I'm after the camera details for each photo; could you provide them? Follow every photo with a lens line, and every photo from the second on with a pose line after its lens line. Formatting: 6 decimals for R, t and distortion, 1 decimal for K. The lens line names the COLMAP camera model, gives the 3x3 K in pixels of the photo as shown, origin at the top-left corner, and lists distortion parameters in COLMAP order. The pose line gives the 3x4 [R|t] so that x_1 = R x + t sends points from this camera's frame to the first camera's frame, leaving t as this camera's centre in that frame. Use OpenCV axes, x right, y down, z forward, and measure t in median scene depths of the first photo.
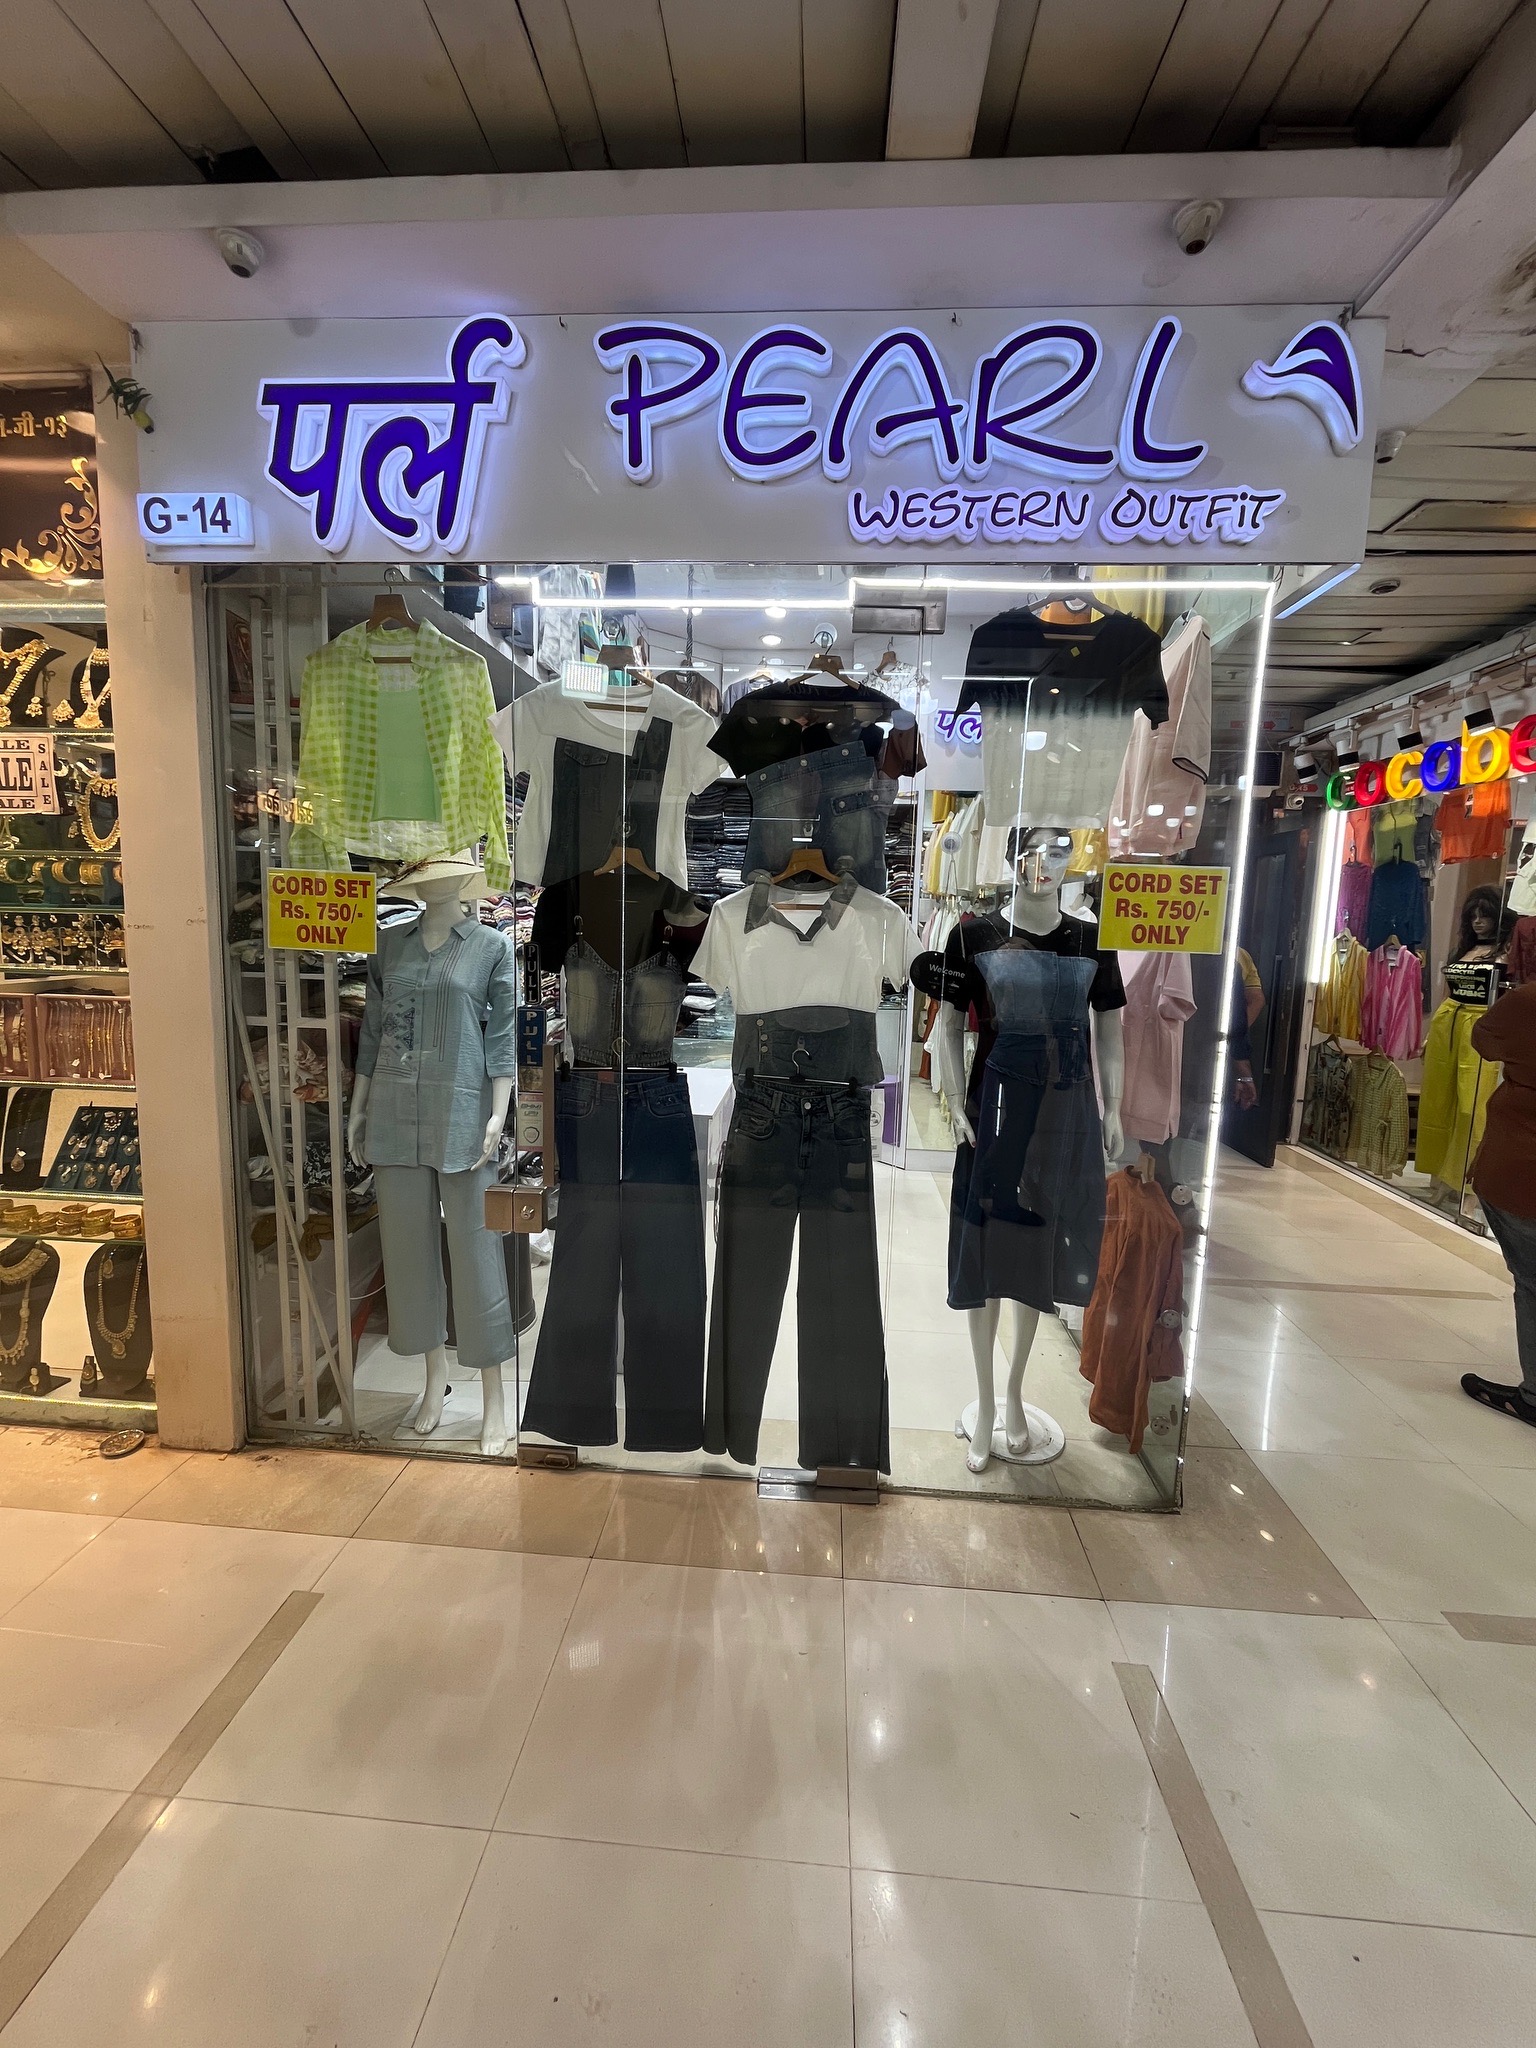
lens RADIAL K [[825.9, 0, 766.3], [0, 825.9, 1016.1], [0, 0, 1]] dist [-0.002755, 0.000284]
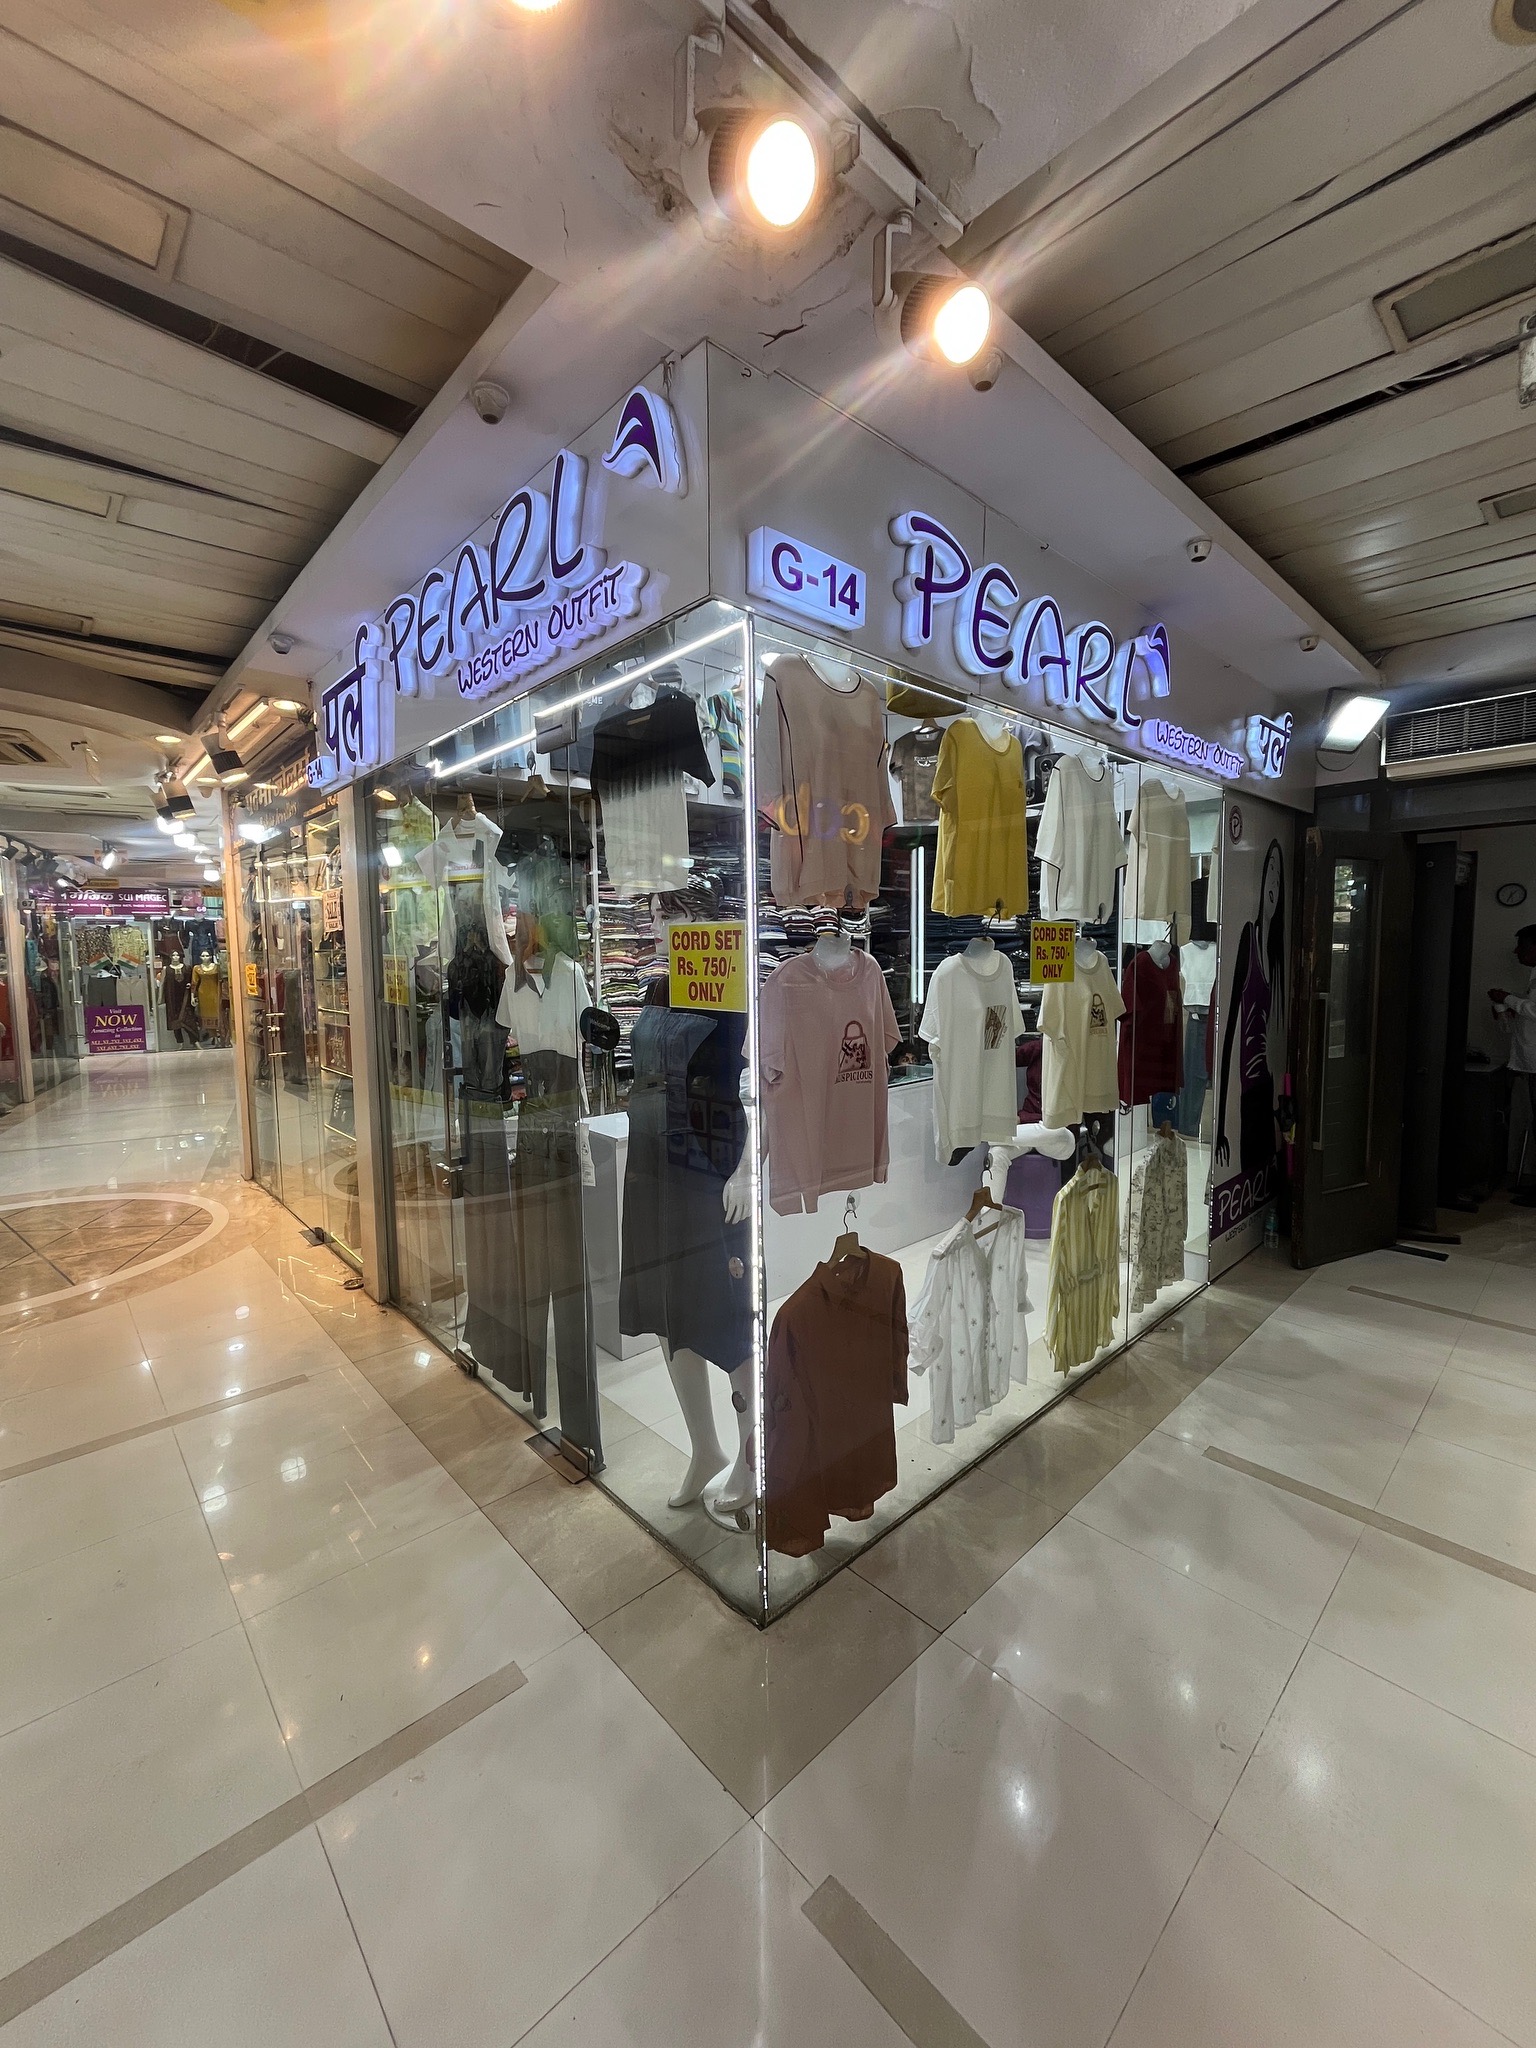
lens RADIAL K [[825.9, 0, 762.4], [0, 825.9, 1022.7], [0, 0, 1]] dist [-0.002755, 0.000284]
pose [[0.724577, 0.019503, -0.688918, 1.139834], [-0.052118, 0.998288, -0.026555, -0.037311], [0.687221, 0.055146, 0.724353, 0.316623]]
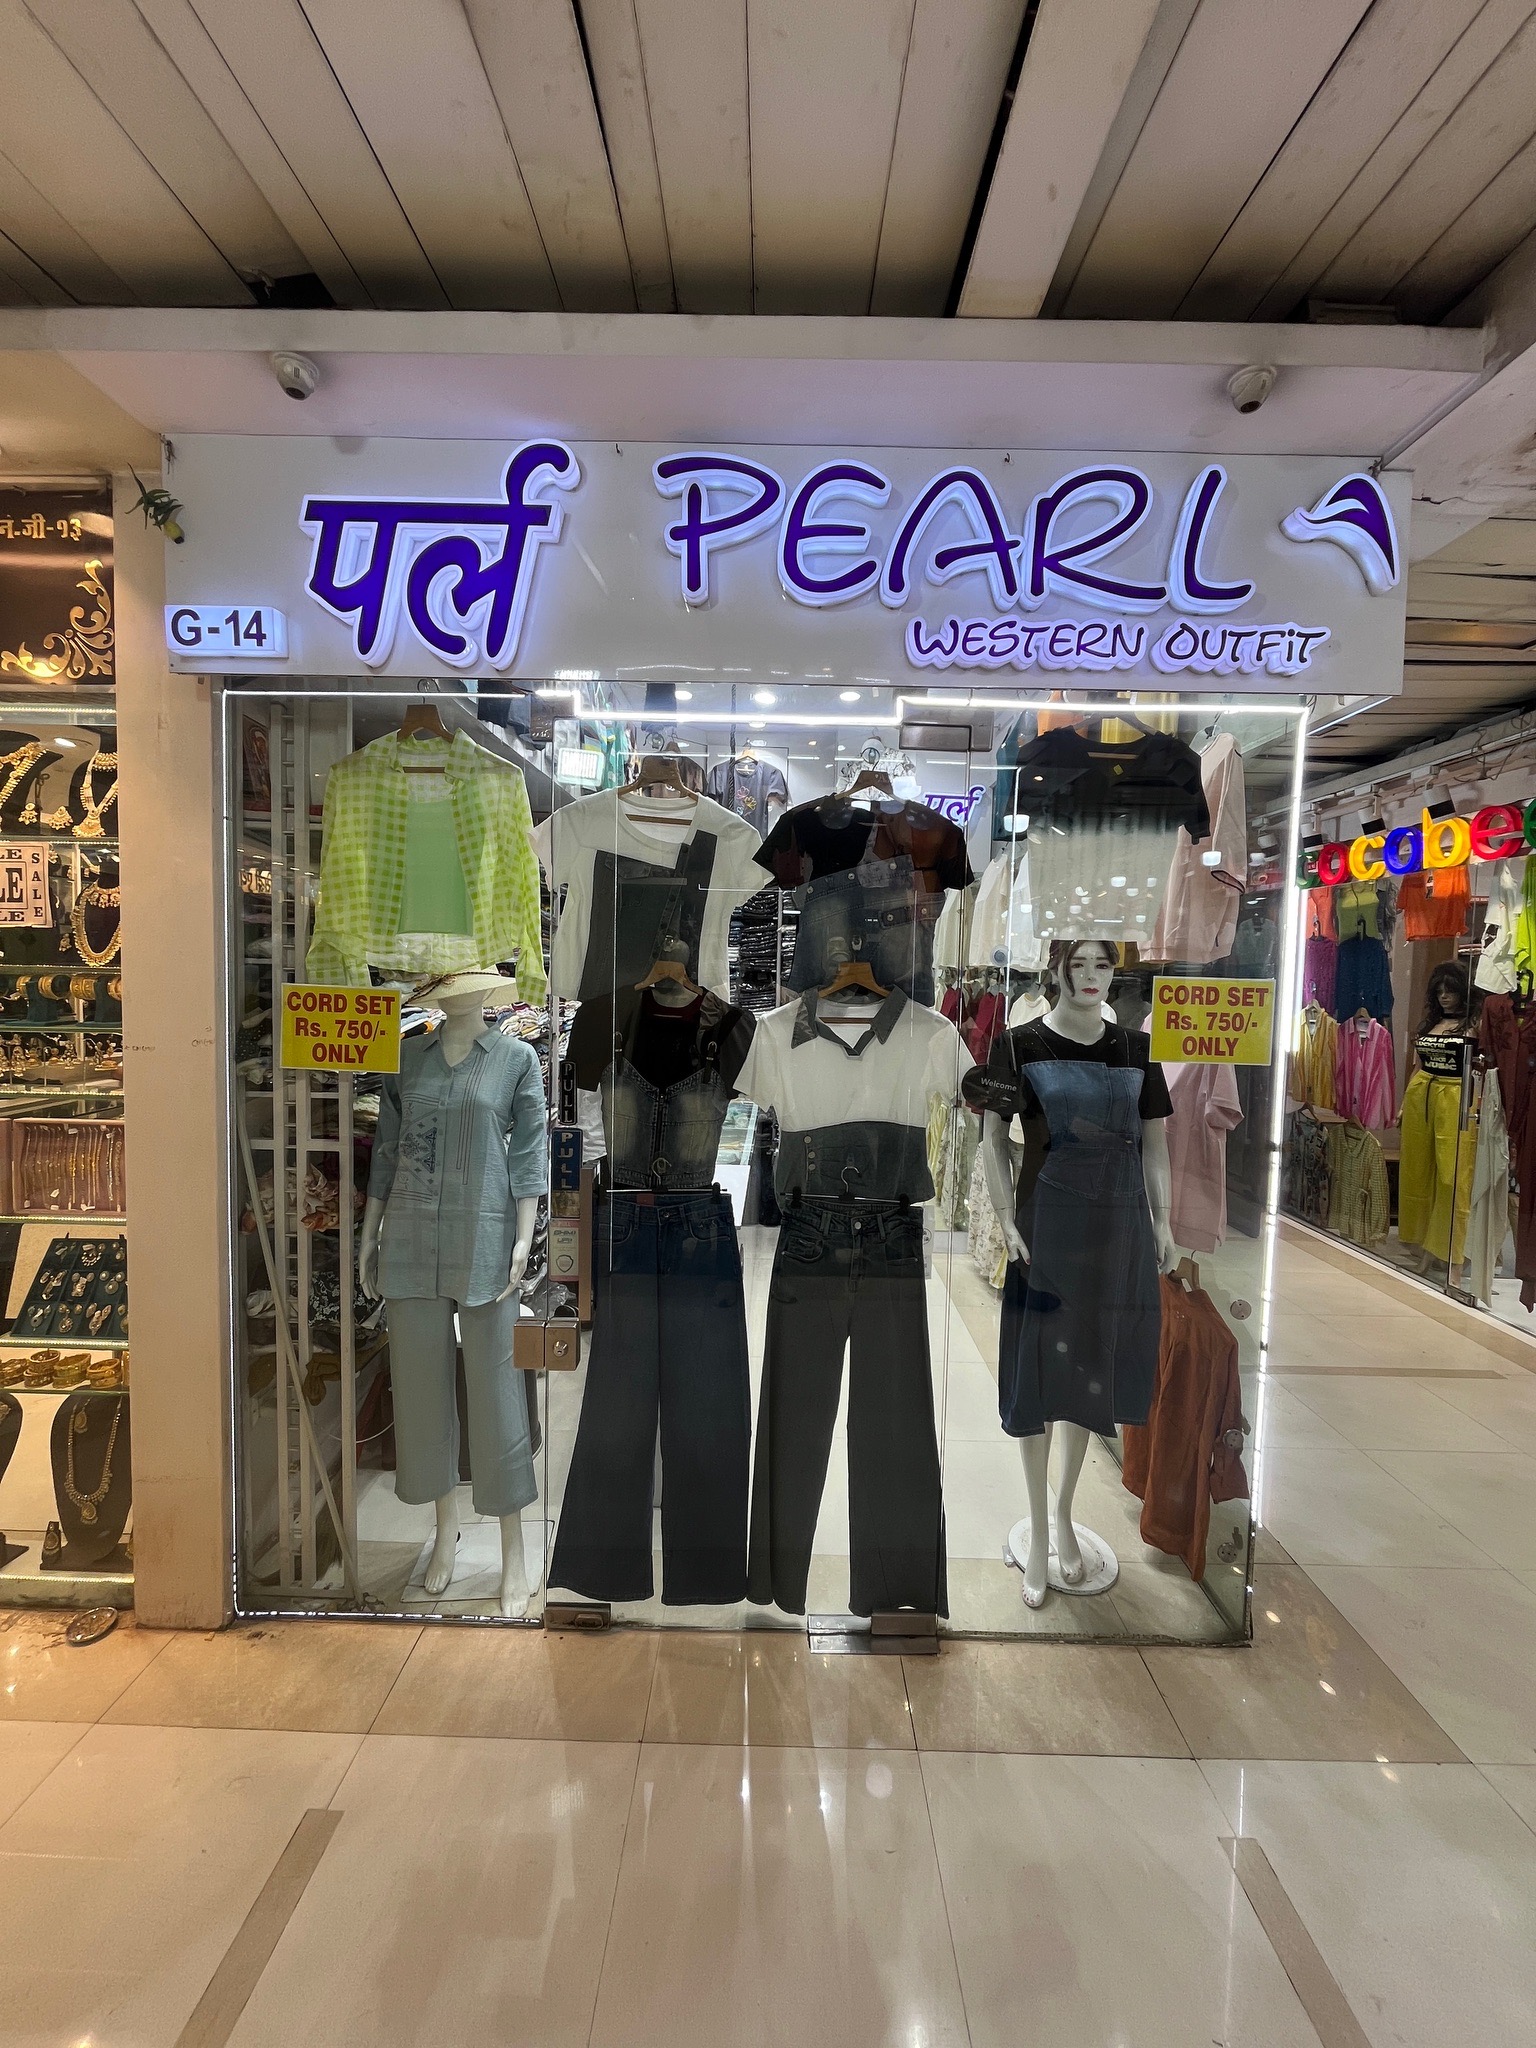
lens RADIAL K [[825.9, 0, 767.9], [0, 825.9, 1017.0], [0, 0, 1]] dist [-0.002755, 0.000284]
pose [[0.998176, -0.010489, 0.059454, -0.109175], [0.014339, 0.997801, -0.064711, -0.073277], [-0.058645, 0.065445, 0.996131, 0.033611]]
